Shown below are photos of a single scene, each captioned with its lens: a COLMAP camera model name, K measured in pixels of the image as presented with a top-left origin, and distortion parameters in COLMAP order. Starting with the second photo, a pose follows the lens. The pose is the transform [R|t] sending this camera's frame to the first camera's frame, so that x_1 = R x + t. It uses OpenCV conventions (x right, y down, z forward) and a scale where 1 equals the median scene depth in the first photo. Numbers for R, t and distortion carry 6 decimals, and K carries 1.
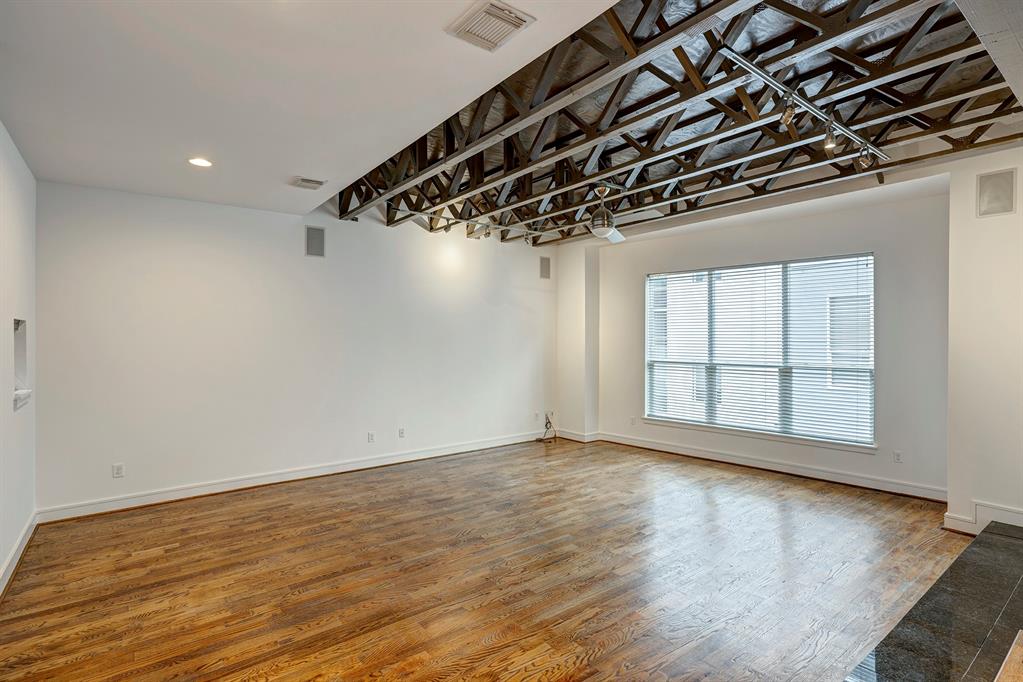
lens RADIAL K [[500.8, 0, 513.4], [0, 500.8, 335.1], [0, 0, 1]] dist [0.003695, 0.001256]
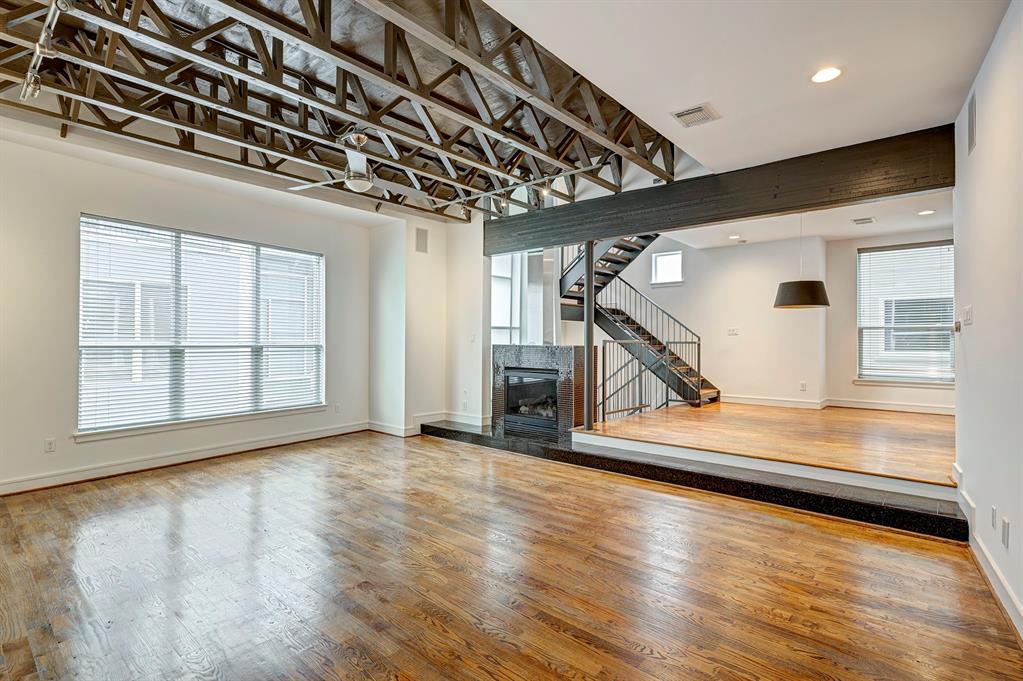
lens RADIAL K [[498.0, 0, 502.0], [0, 498.0, 343.7], [0, 0, 1]] dist [-0.000205, 0.000139]
pose [[-0.195442, -0.003618, 0.980709, -0.570773], [-0.007576, 0.999969, 0.002179, 0.052627], [-0.980686, -0.007004, -0.195463, 0.718340]]
